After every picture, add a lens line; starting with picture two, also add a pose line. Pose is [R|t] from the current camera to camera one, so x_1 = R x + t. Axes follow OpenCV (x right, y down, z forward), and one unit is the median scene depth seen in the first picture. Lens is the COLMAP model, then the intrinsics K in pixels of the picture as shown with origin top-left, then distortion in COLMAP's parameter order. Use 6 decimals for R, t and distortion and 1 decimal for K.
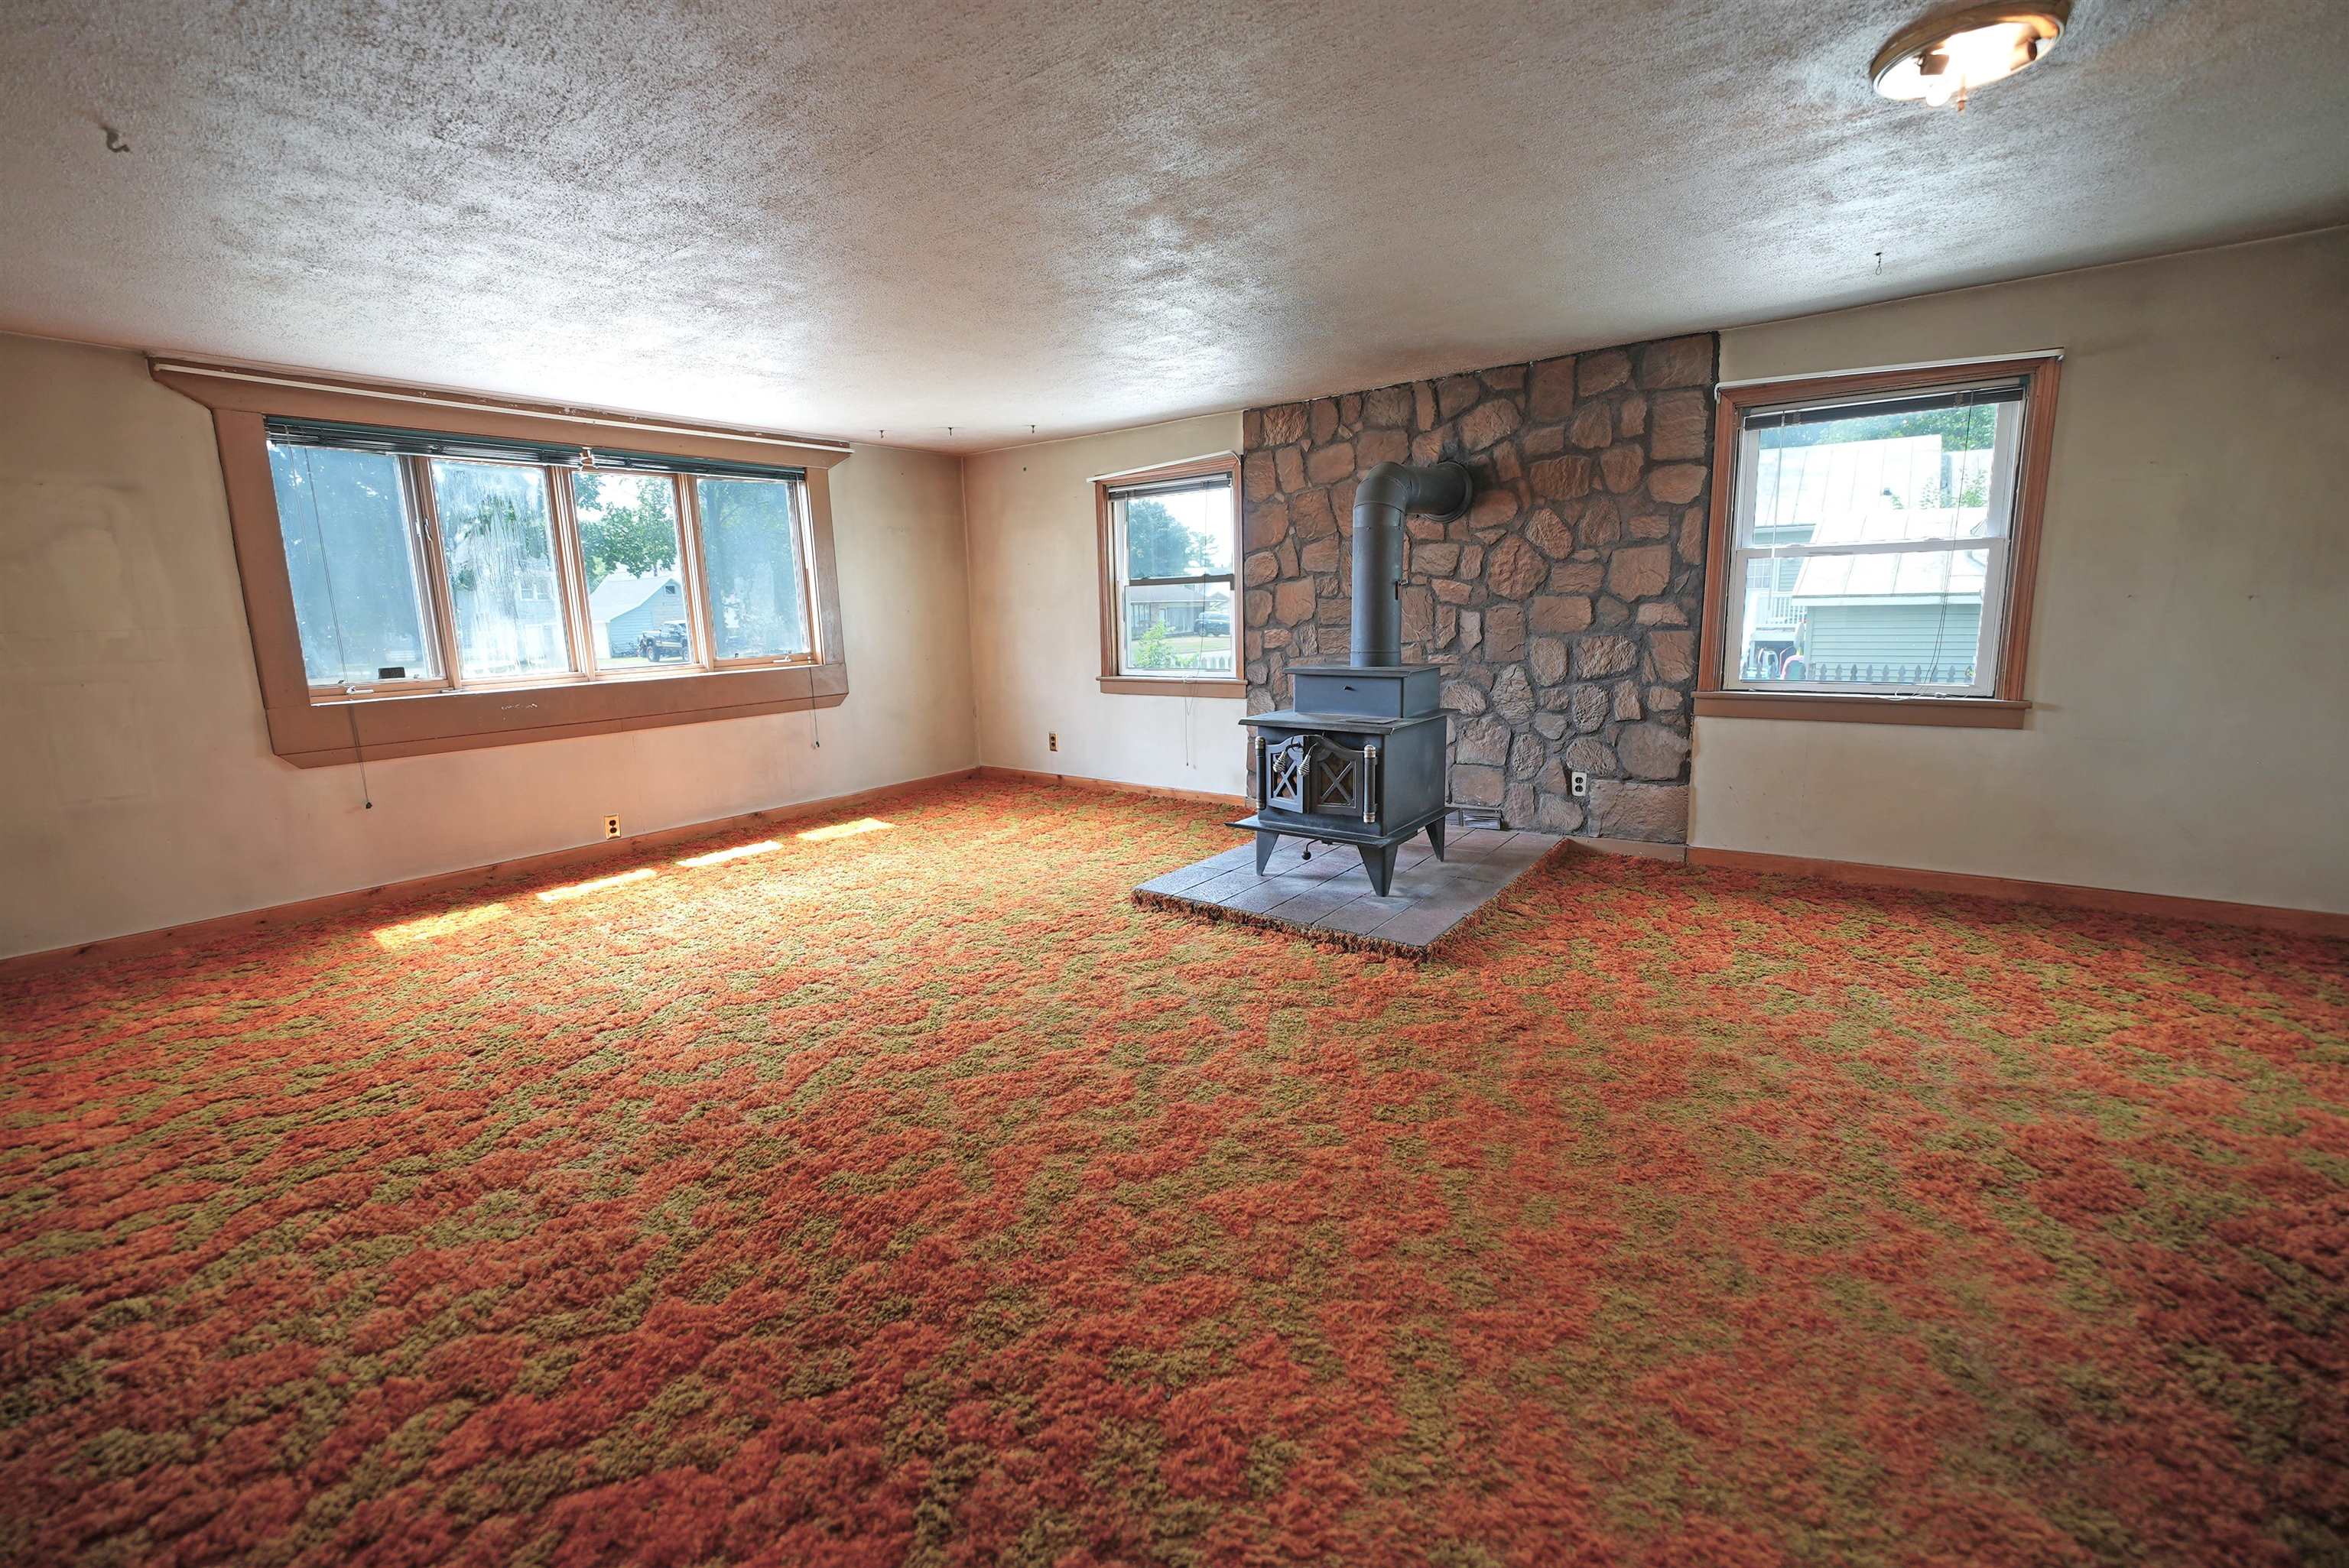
lens RADIAL K [[966.0, 0, 1170.9], [0, 966.0, 781.7], [0, 0, 1]] dist [-0.033079, 0.006507]
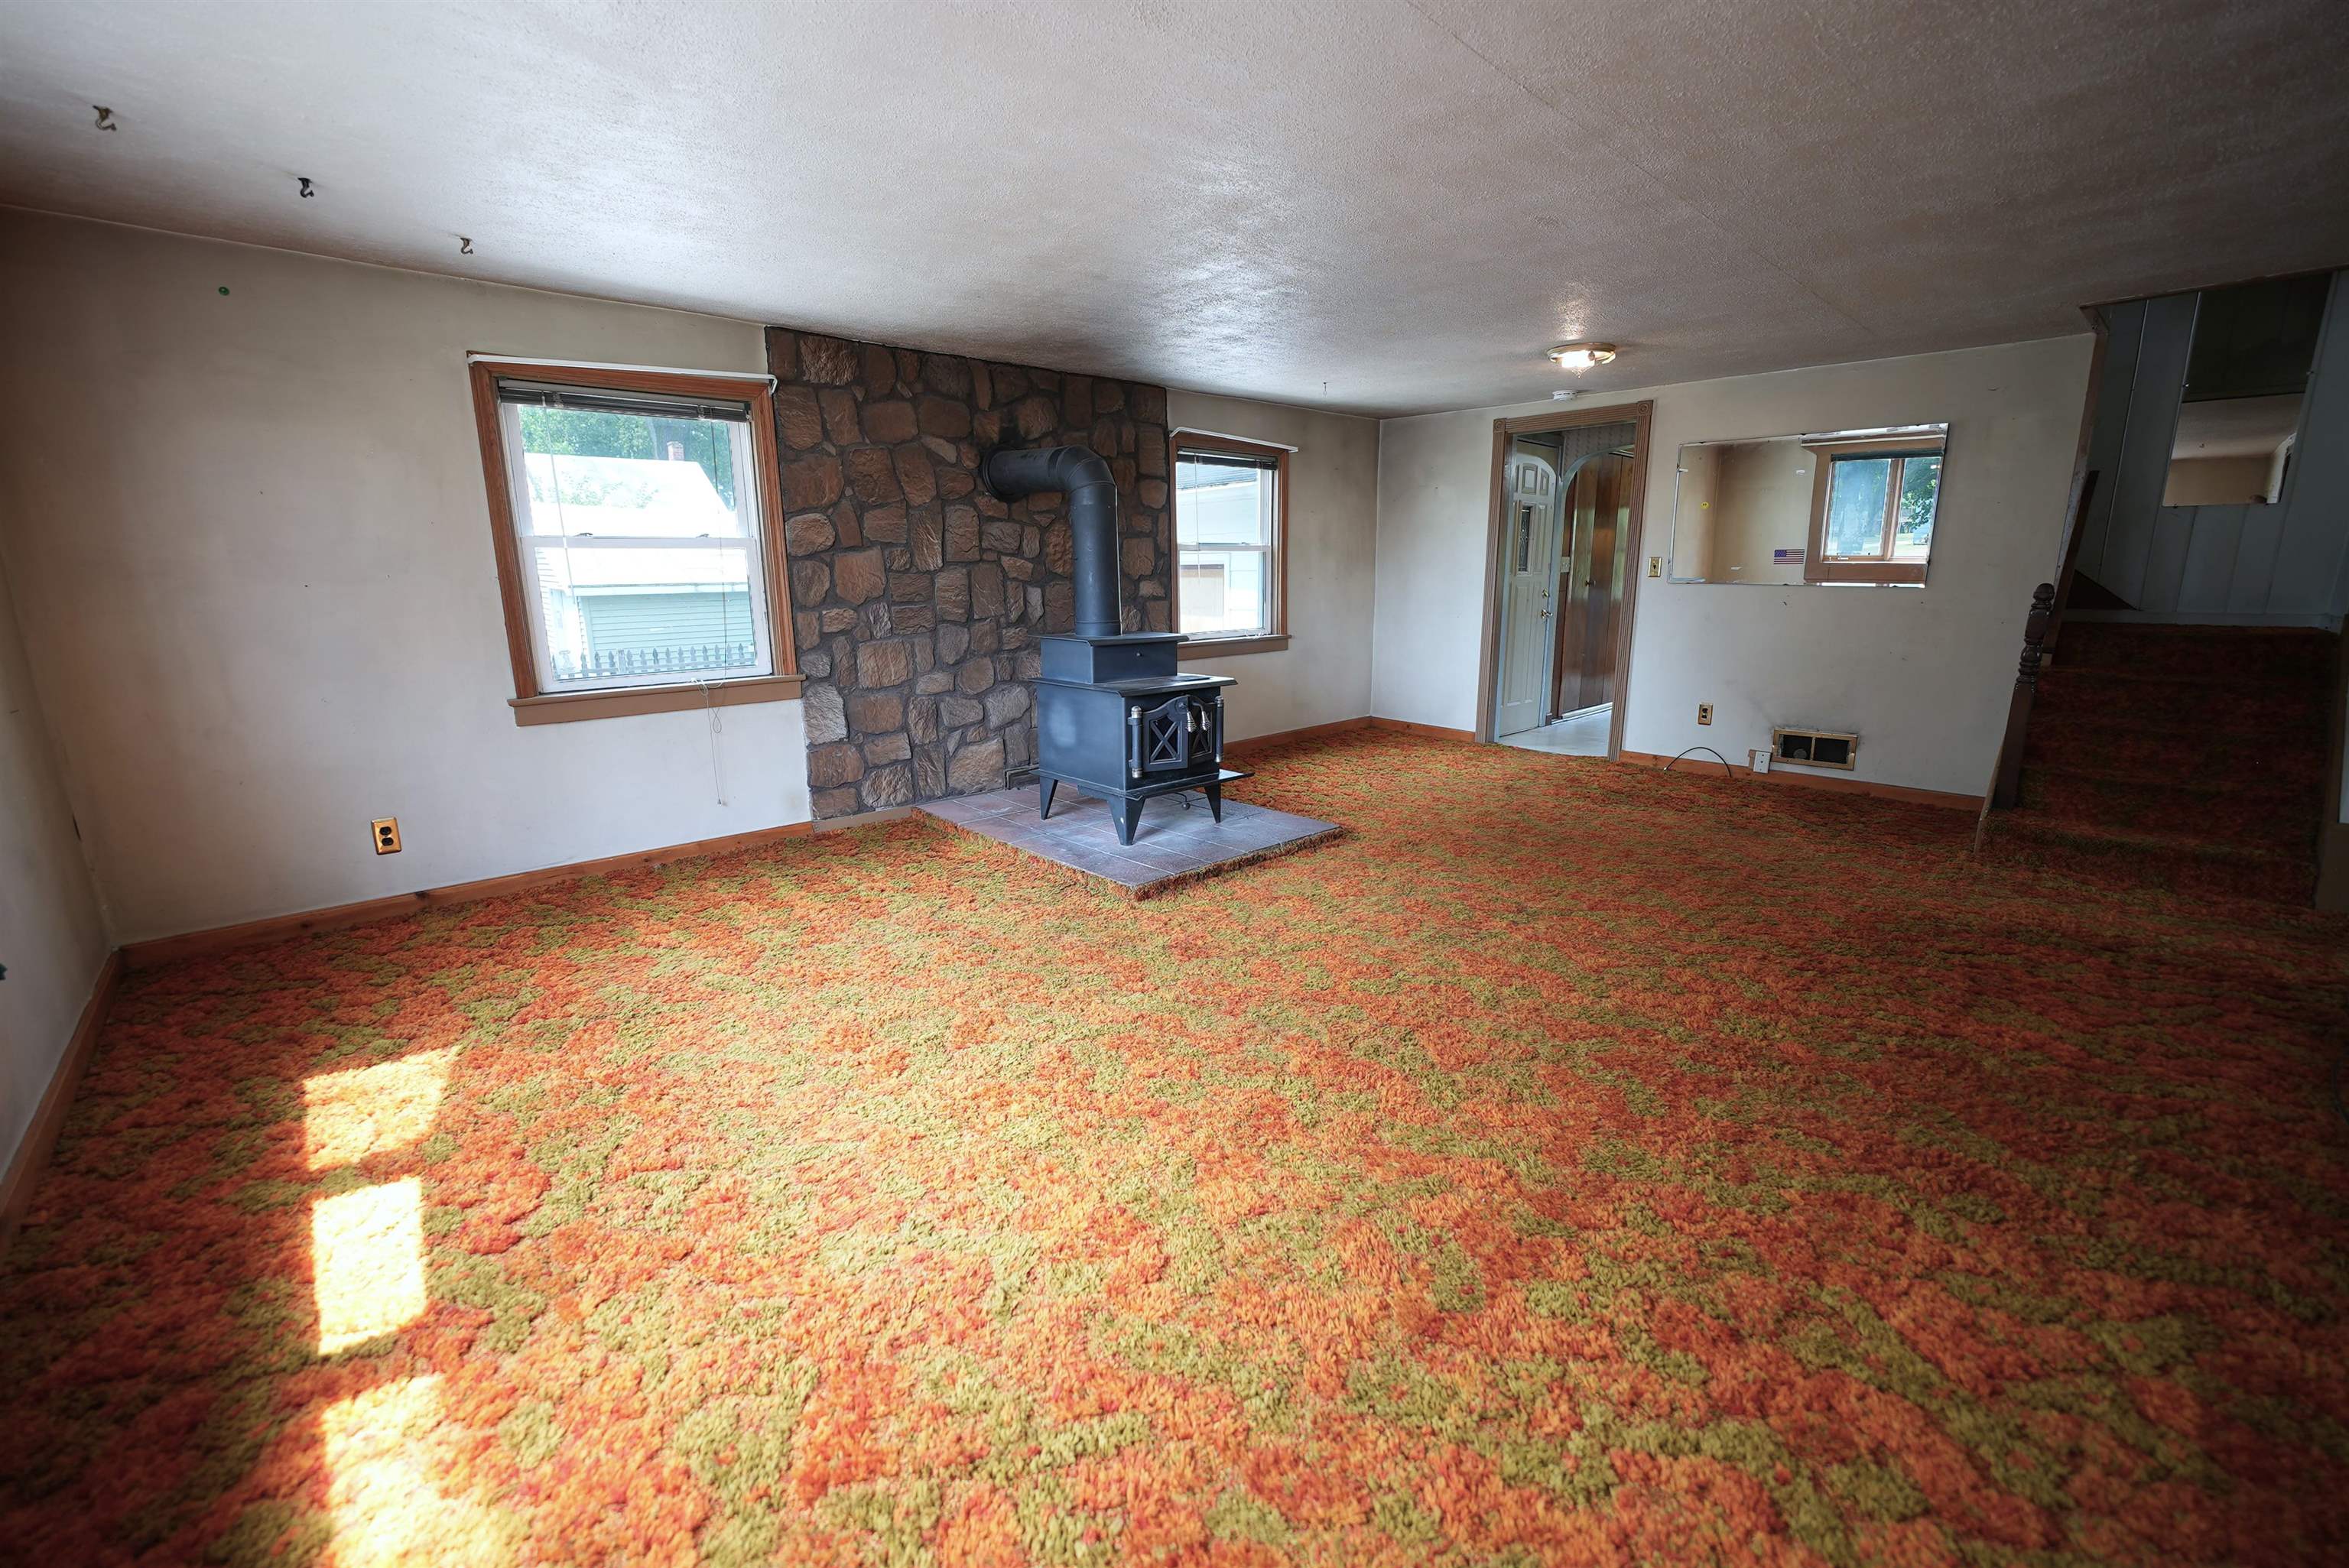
lens RADIAL K [[959.8, 0, 1190.7], [0, 959.8, 778.1], [0, 0, 1]] dist [-0.028162, -0.000168]
pose [[0.161648, -0.179931, 0.970307, -0.783019], [0.180466, 0.972047, 0.150189, -0.100736], [-0.970207, 0.150830, 0.189600, 0.676179]]
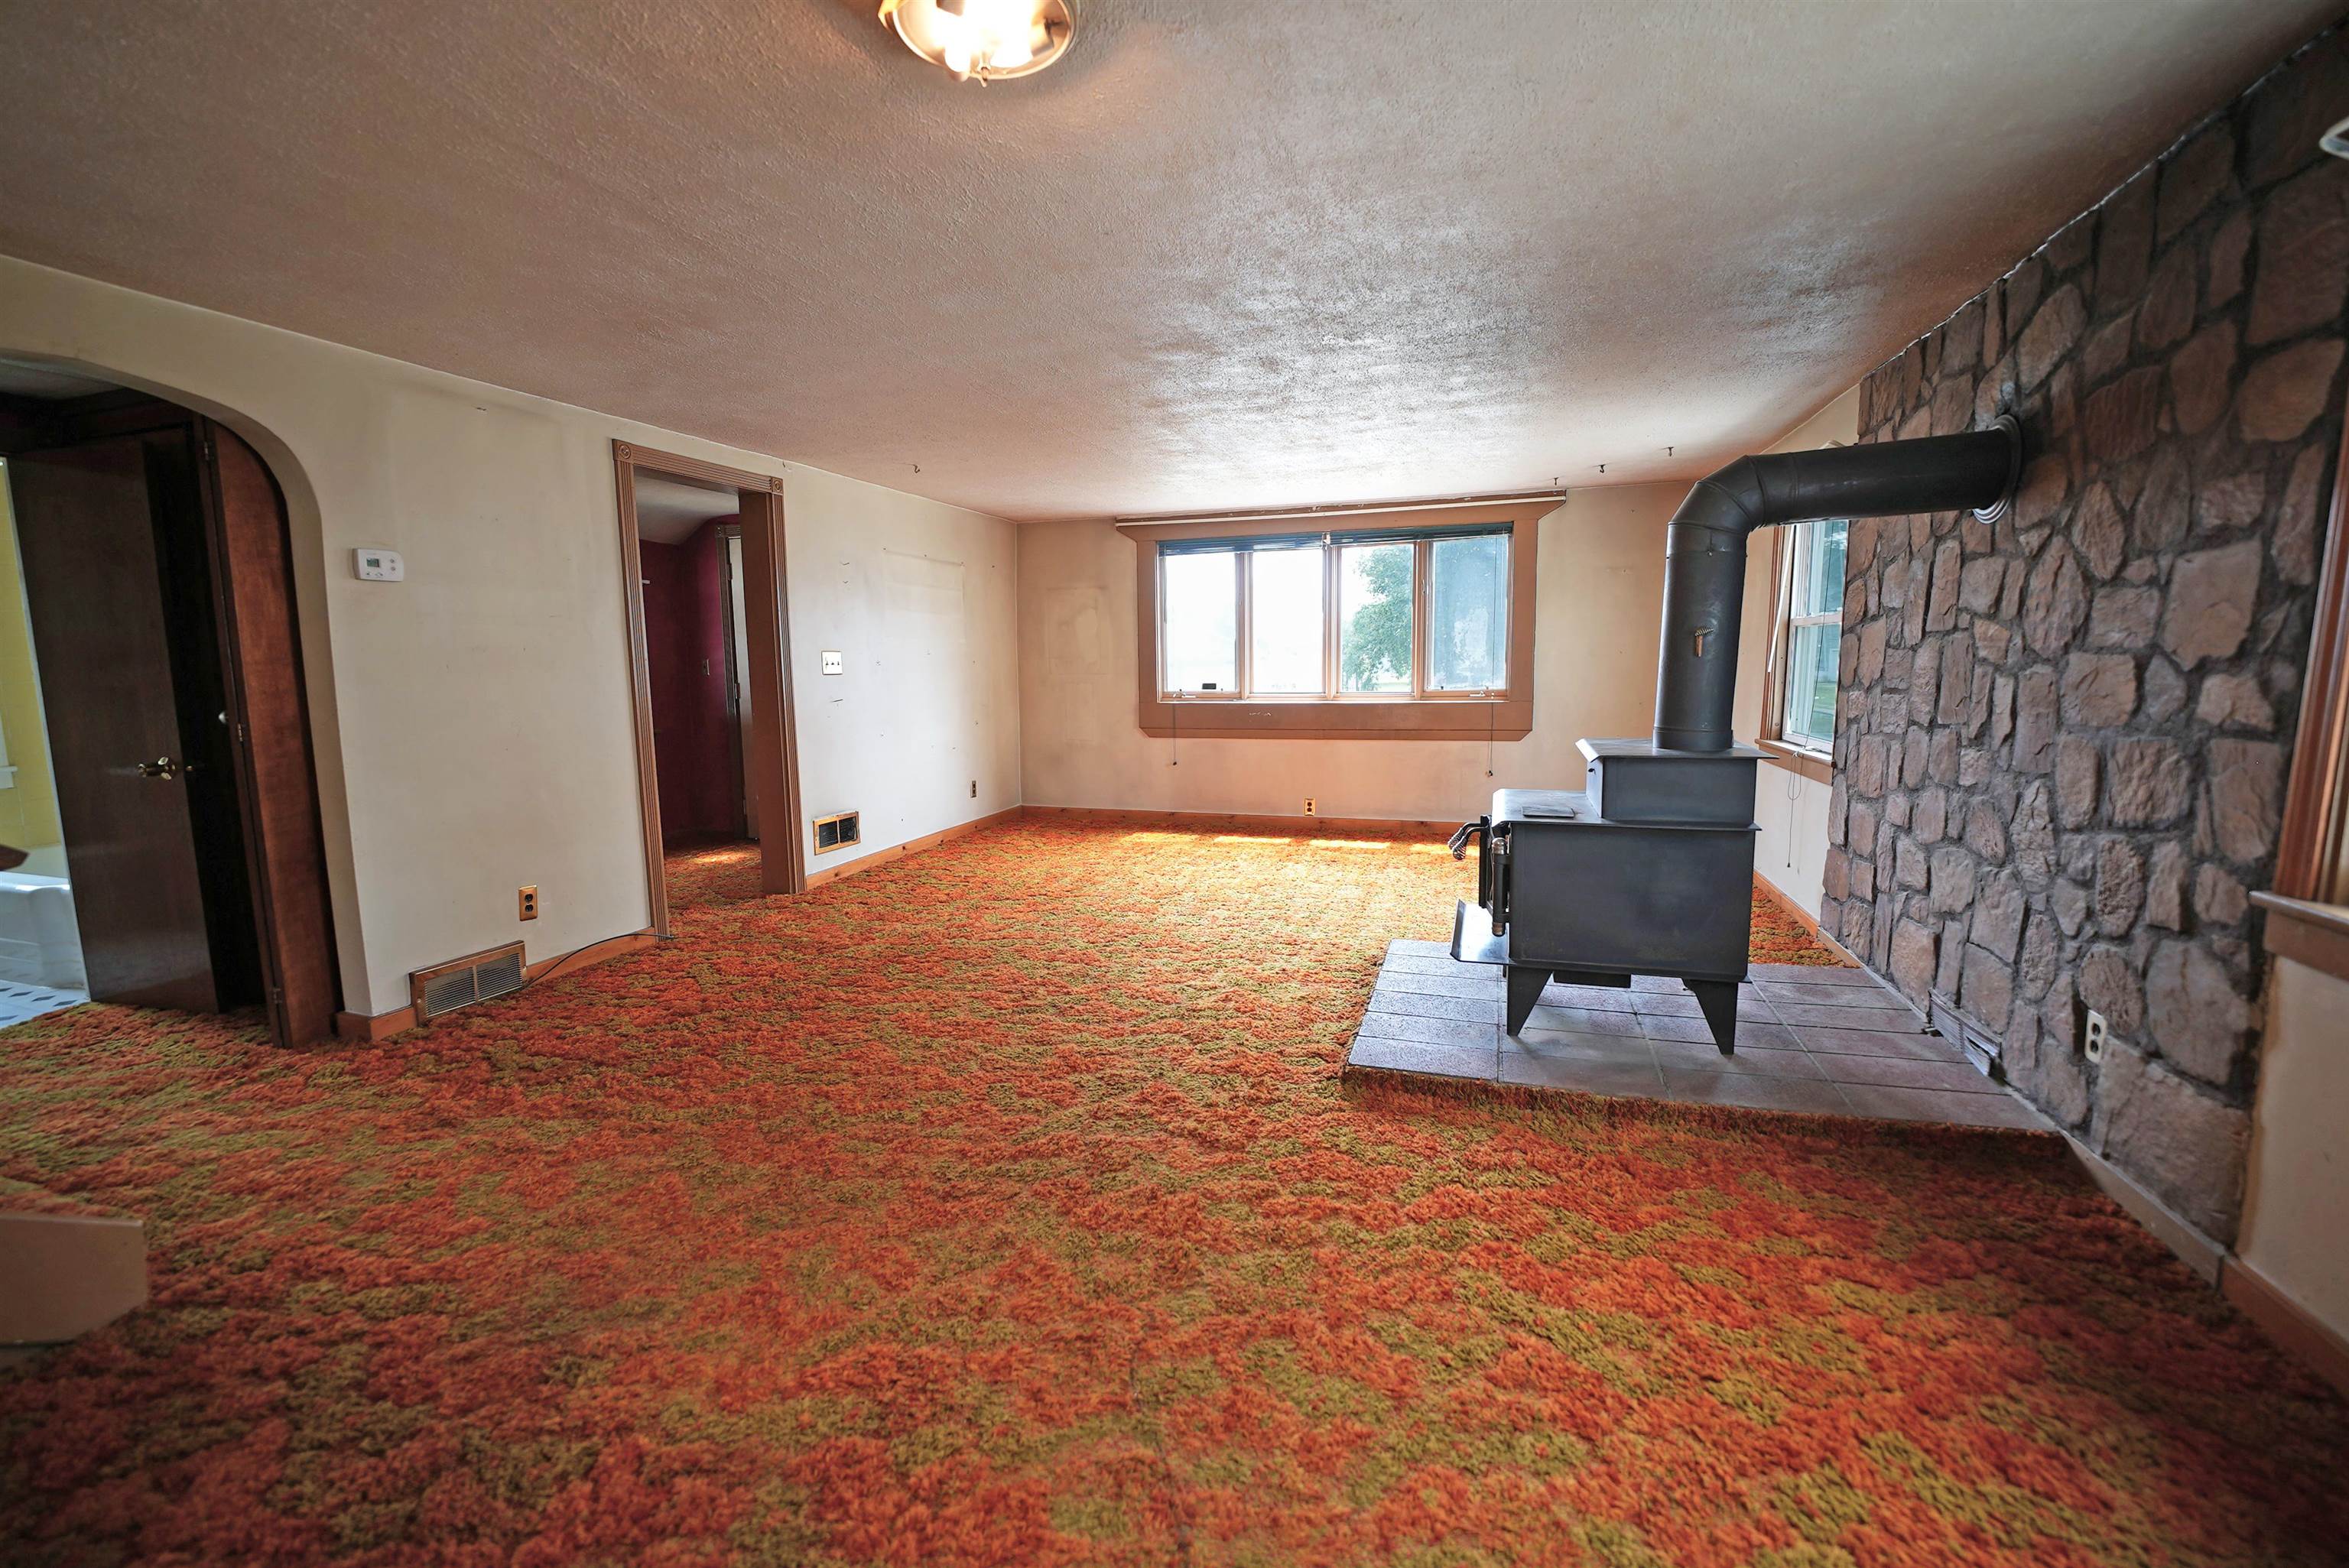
lens RADIAL K [[966.0, 0, 1170.9], [0, 966.0, 781.7], [0, 0, 1]] dist [-0.033079, 0.006507]
pose [[0.313369, 0.141217, -0.939073, 0.706971], [-0.161614, 0.982386, 0.093799, -0.093821], [0.935778, 0.122374, 0.330672, 0.386415]]
